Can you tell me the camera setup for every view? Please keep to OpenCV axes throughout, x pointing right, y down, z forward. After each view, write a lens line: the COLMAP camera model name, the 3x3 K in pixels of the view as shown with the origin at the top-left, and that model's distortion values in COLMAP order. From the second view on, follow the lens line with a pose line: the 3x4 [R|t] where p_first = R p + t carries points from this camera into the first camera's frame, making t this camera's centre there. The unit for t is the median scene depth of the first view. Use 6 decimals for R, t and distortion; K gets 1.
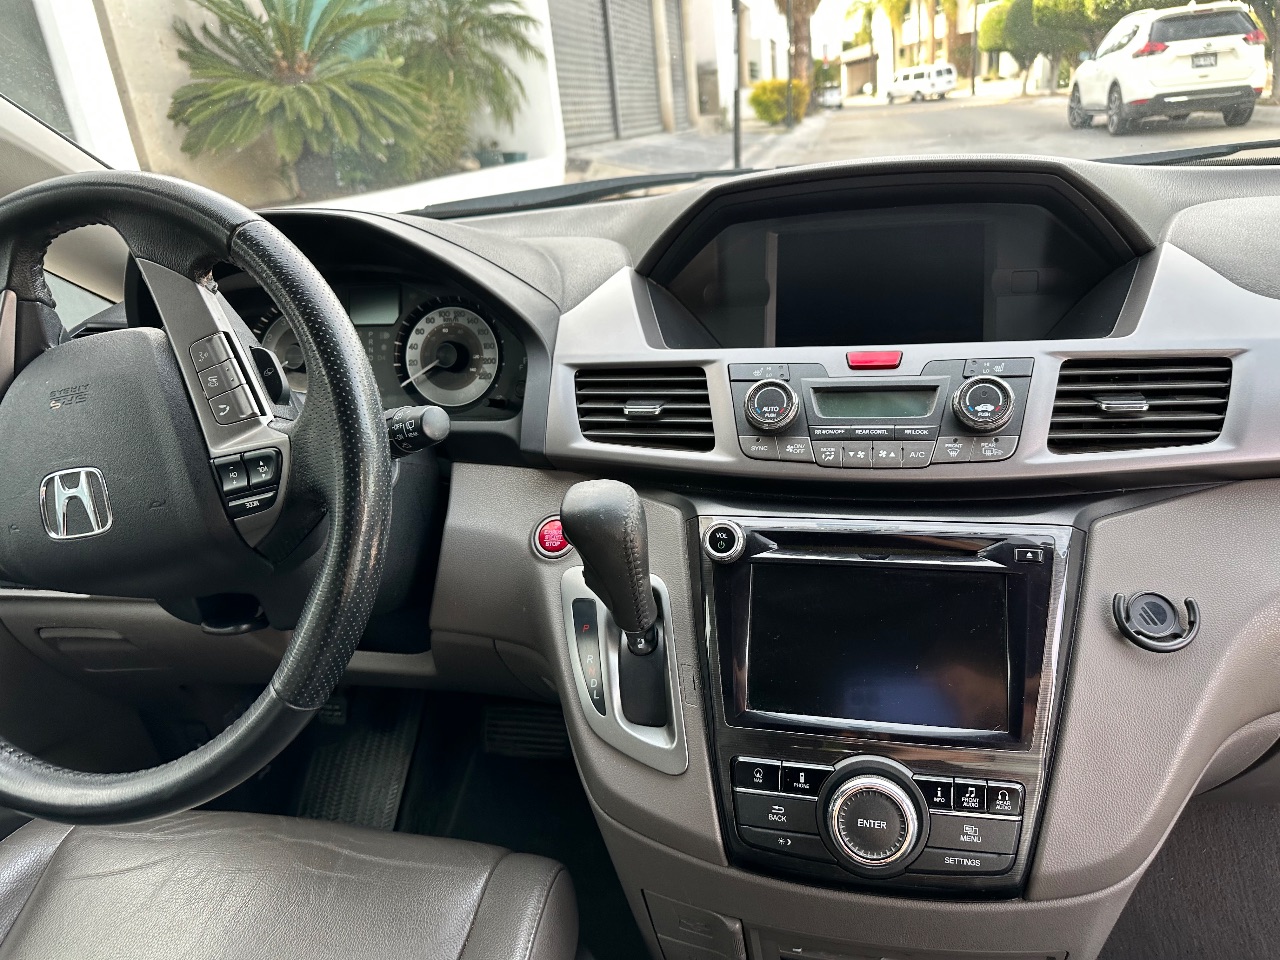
lens RADIAL K [[894.9, 0, 679.3], [0, 894.9, 484.3], [0, 0, 1]] dist [-0.009385, -0.006773]
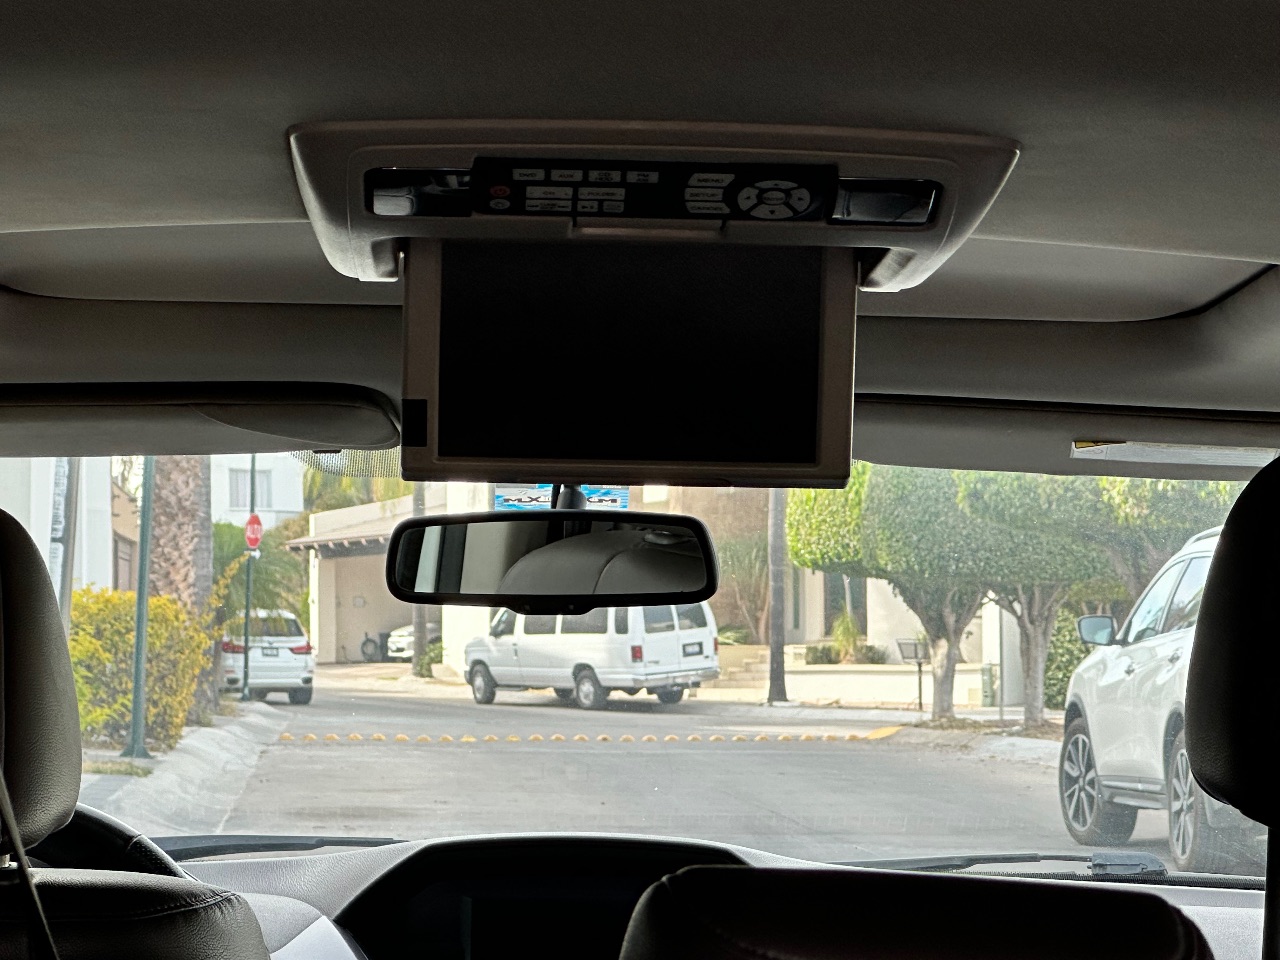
lens RADIAL K [[3958.6, 0, 640.3], [0, 3958.6, 478.4], [0, 0, 1]] dist [-0.301795, 0.000000]
pose [[0.962523, 0.110610, 0.247619, -0.054940], [0.007892, 0.901237, -0.433254, 0.077093], [-0.271086, 0.418971, 0.866588, -0.195433]]
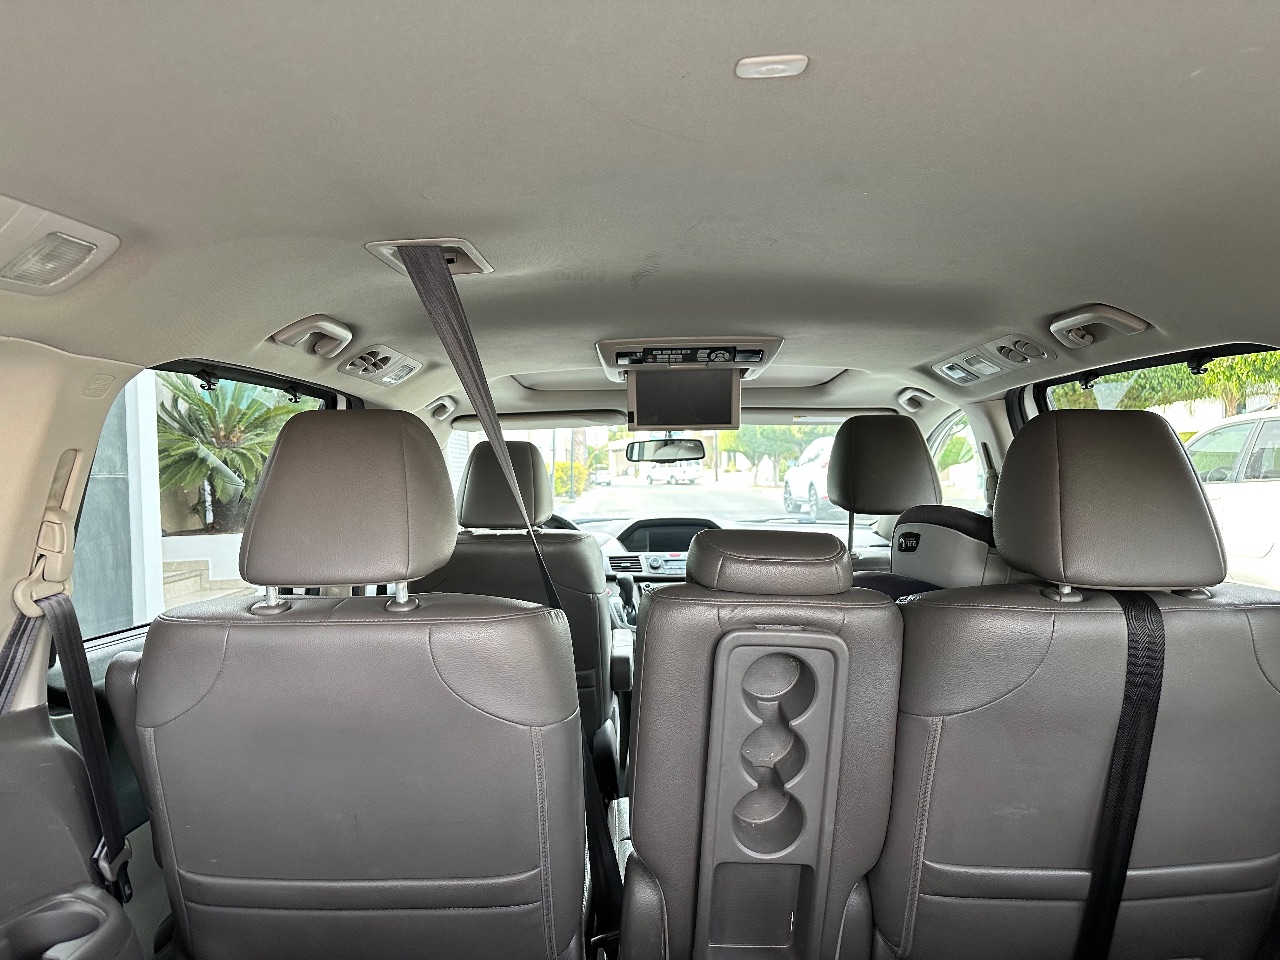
lens RADIAL K [[895.6, 0, 632.1], [0, 895.6, 482.1], [0, 0, 1]] dist [0.003518, 0.000143]
pose [[0.978409, 0.067250, 0.195429, -0.052055], [0.013208, 0.923302, -0.383846, 0.071581], [-0.206254, 0.378140, 0.902480, -0.183350]]
